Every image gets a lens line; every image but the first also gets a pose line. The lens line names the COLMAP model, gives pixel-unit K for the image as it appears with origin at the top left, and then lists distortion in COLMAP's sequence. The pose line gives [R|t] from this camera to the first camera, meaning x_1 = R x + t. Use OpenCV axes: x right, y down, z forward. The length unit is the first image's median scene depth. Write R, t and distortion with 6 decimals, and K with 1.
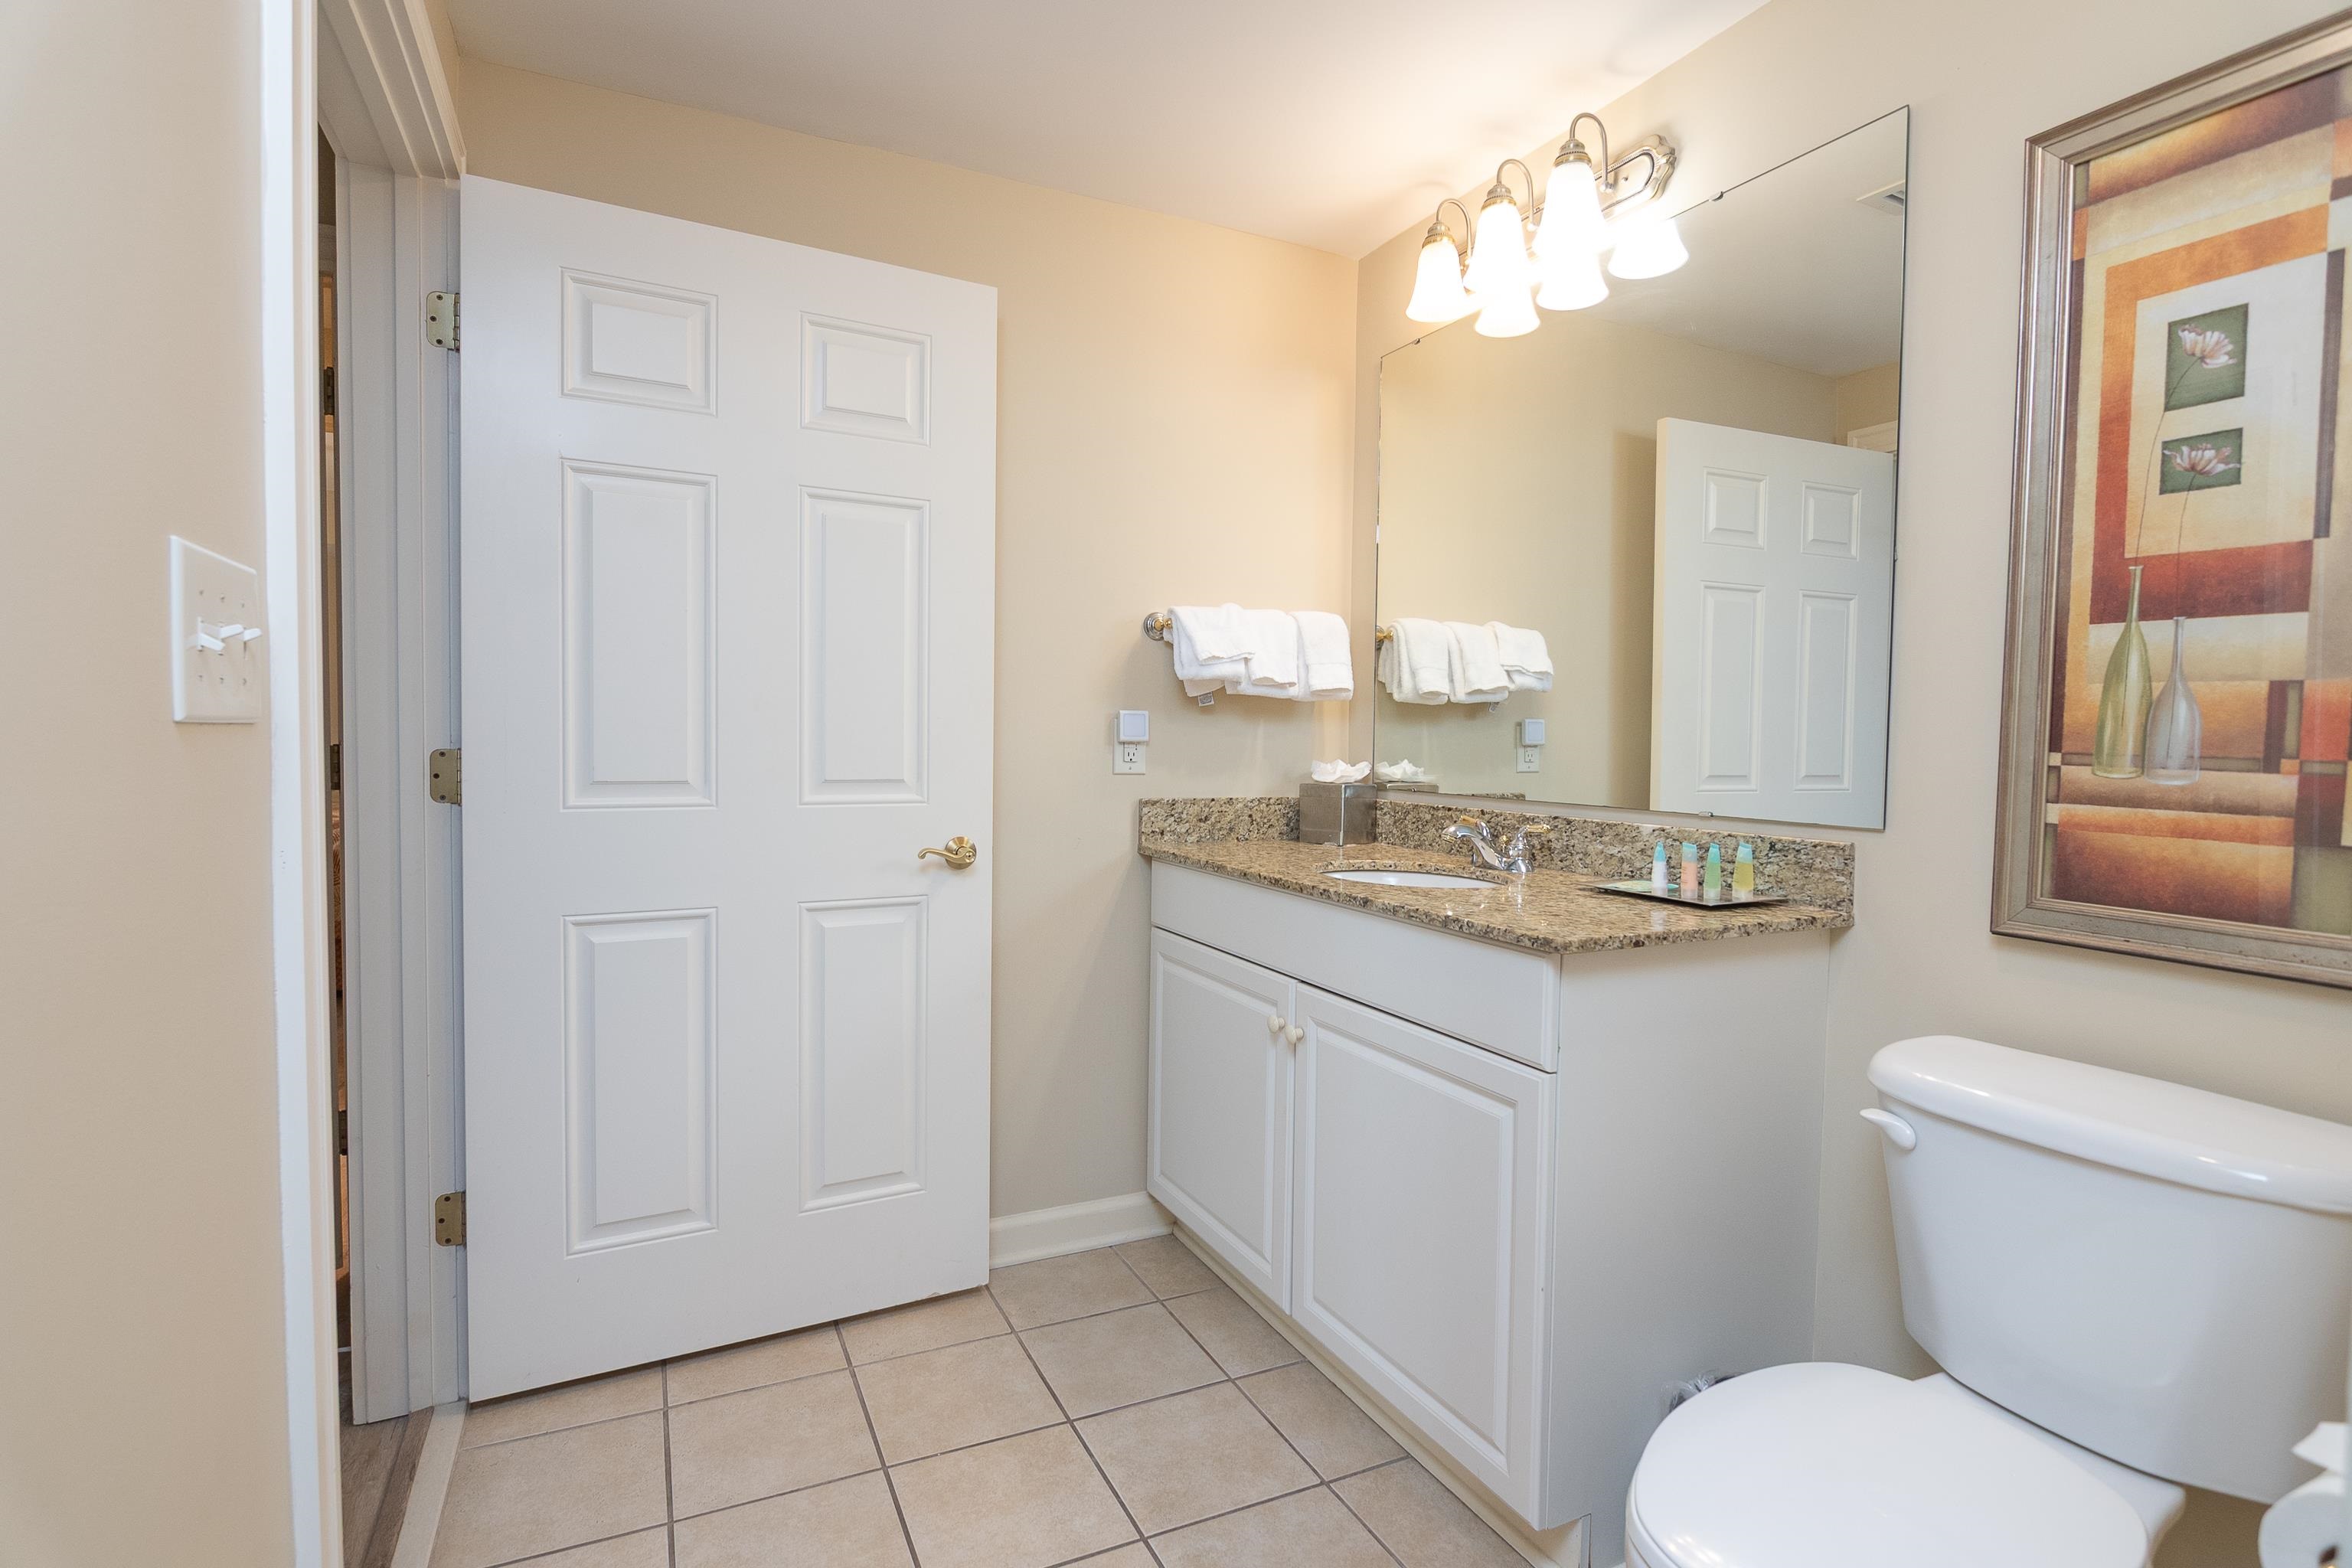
lens RADIAL K [[1134.1, 0, 1166.0], [0, 1134.1, 778.0], [0, 0, 1]] dist [-0.005654, -0.005434]
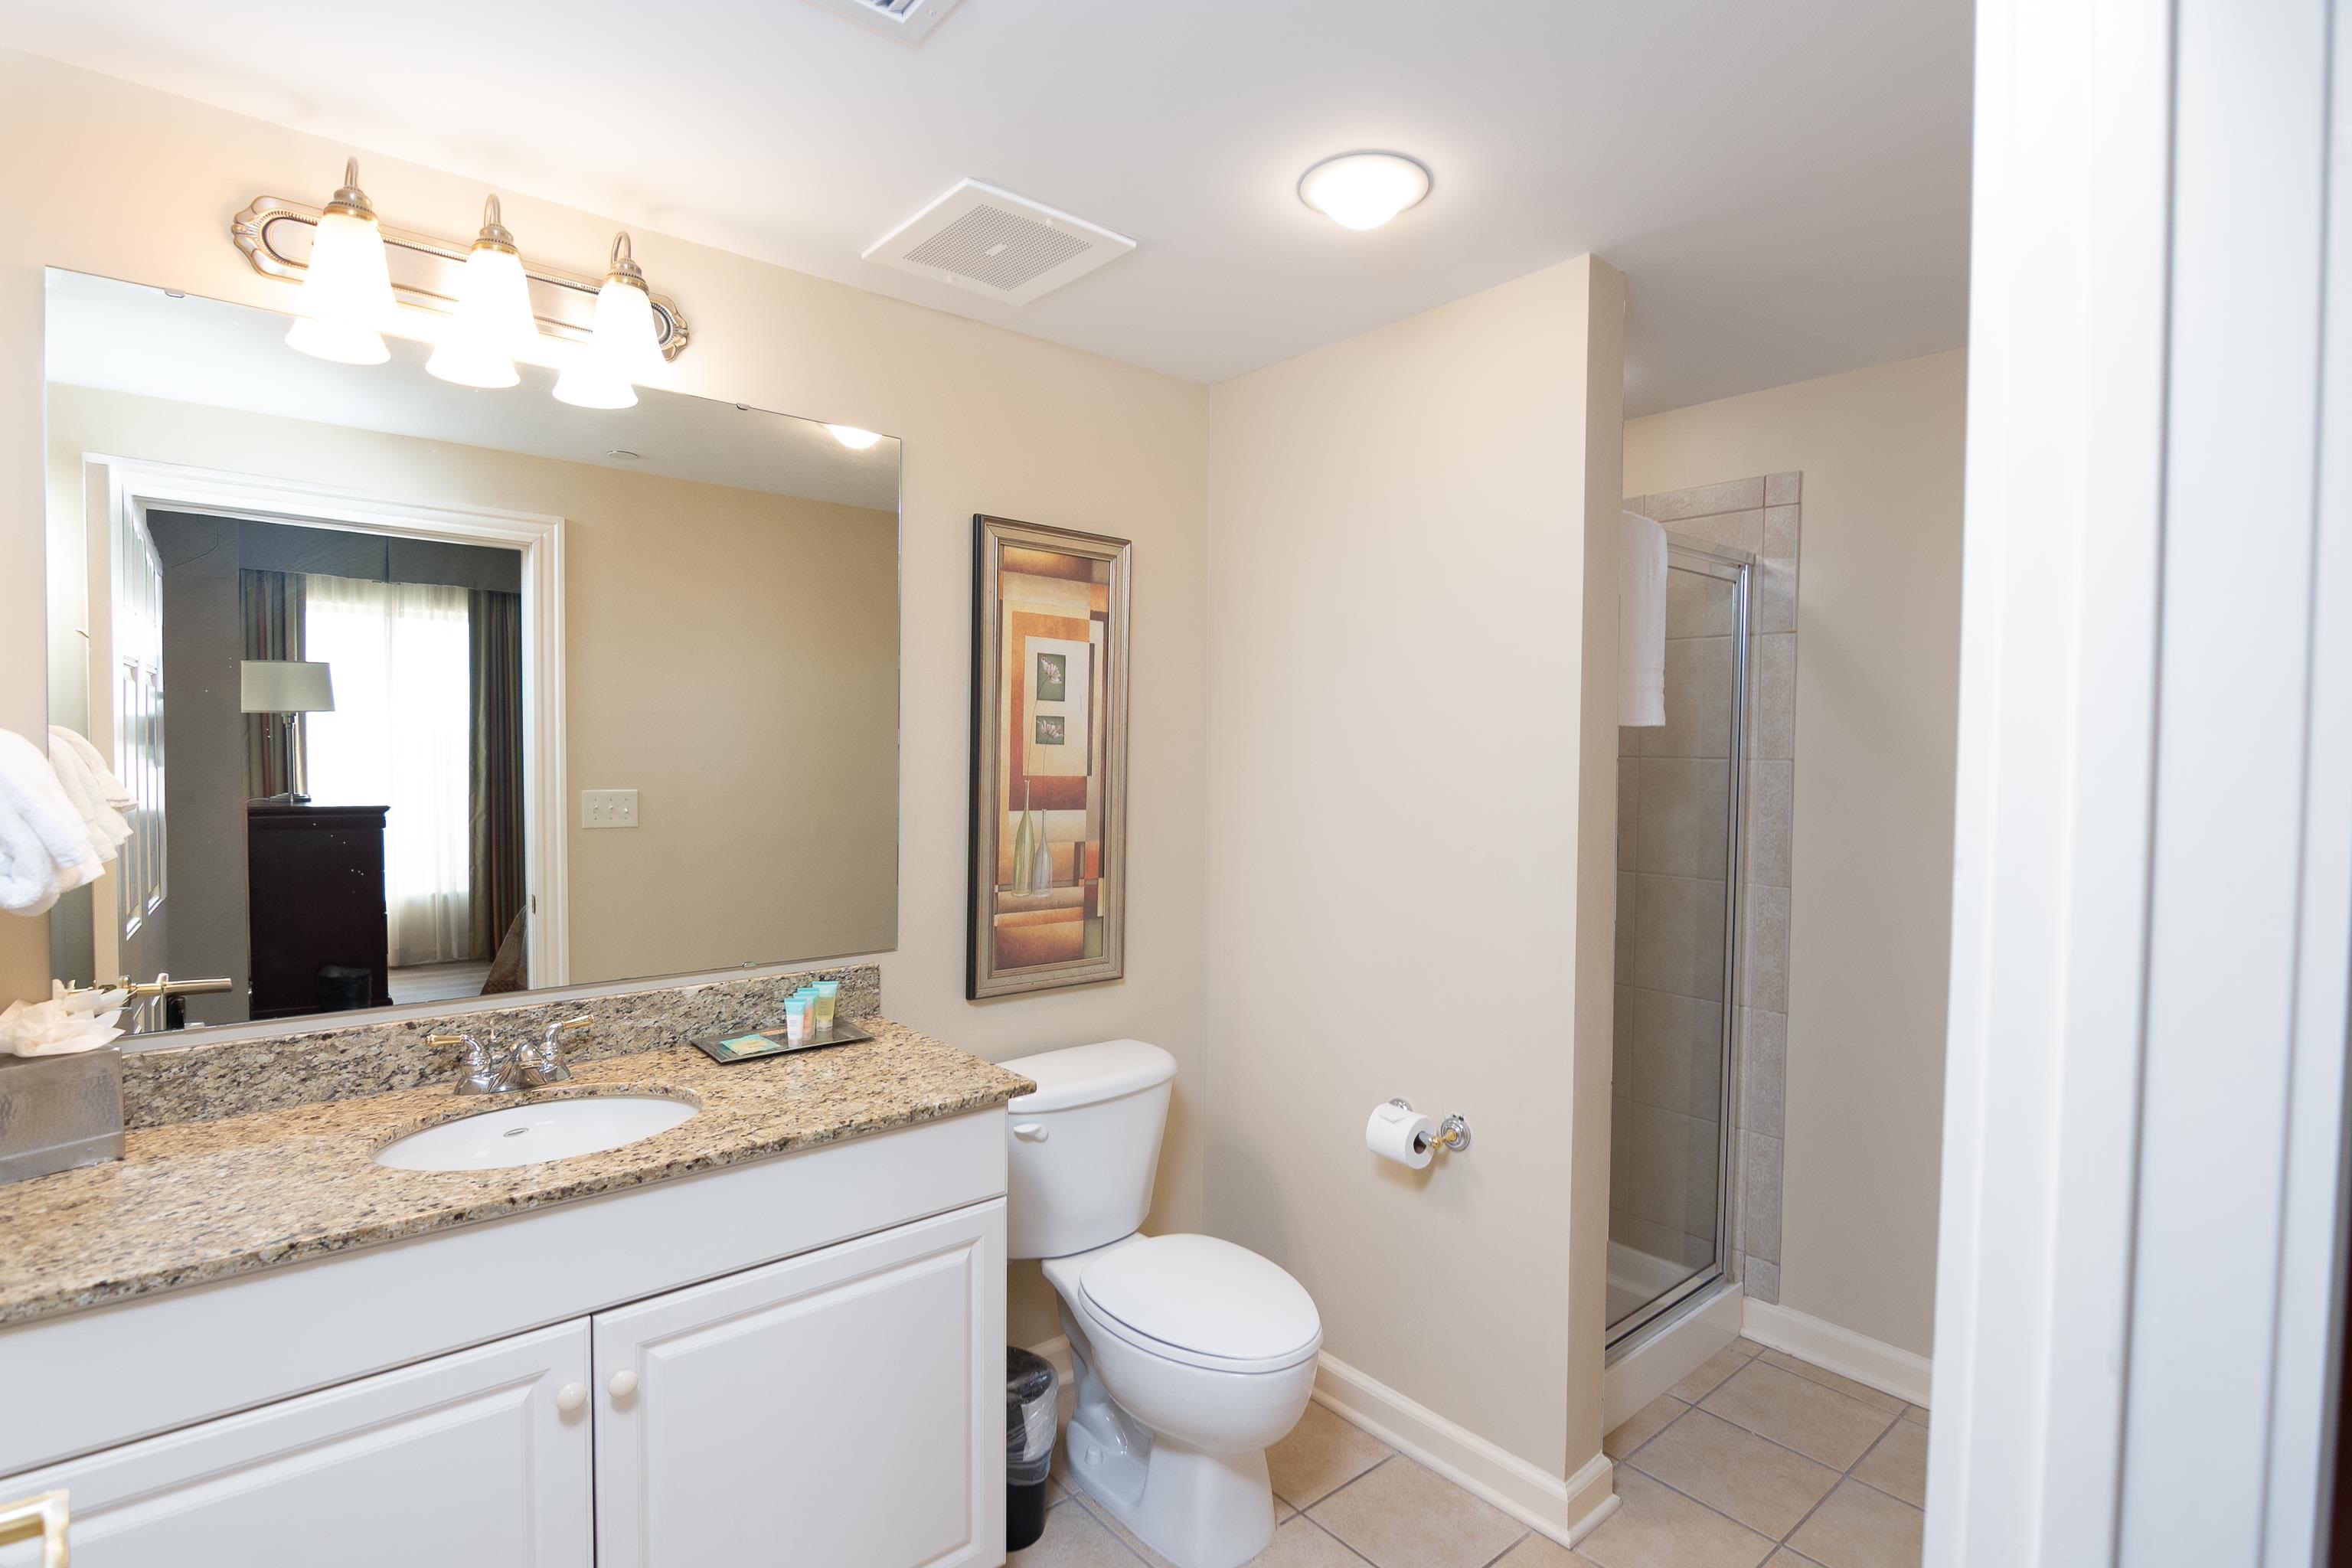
lens RADIAL K [[1134.1, 0, 1166.0], [0, 1134.1, 778.0], [0, 0, 1]] dist [-0.005654, -0.005434]
pose [[-0.258410, -0.046374, 0.964922, -0.993769], [0.018608, 0.998423, 0.052967, -0.290273], [-0.965856, 0.031642, -0.257140, 1.274344]]
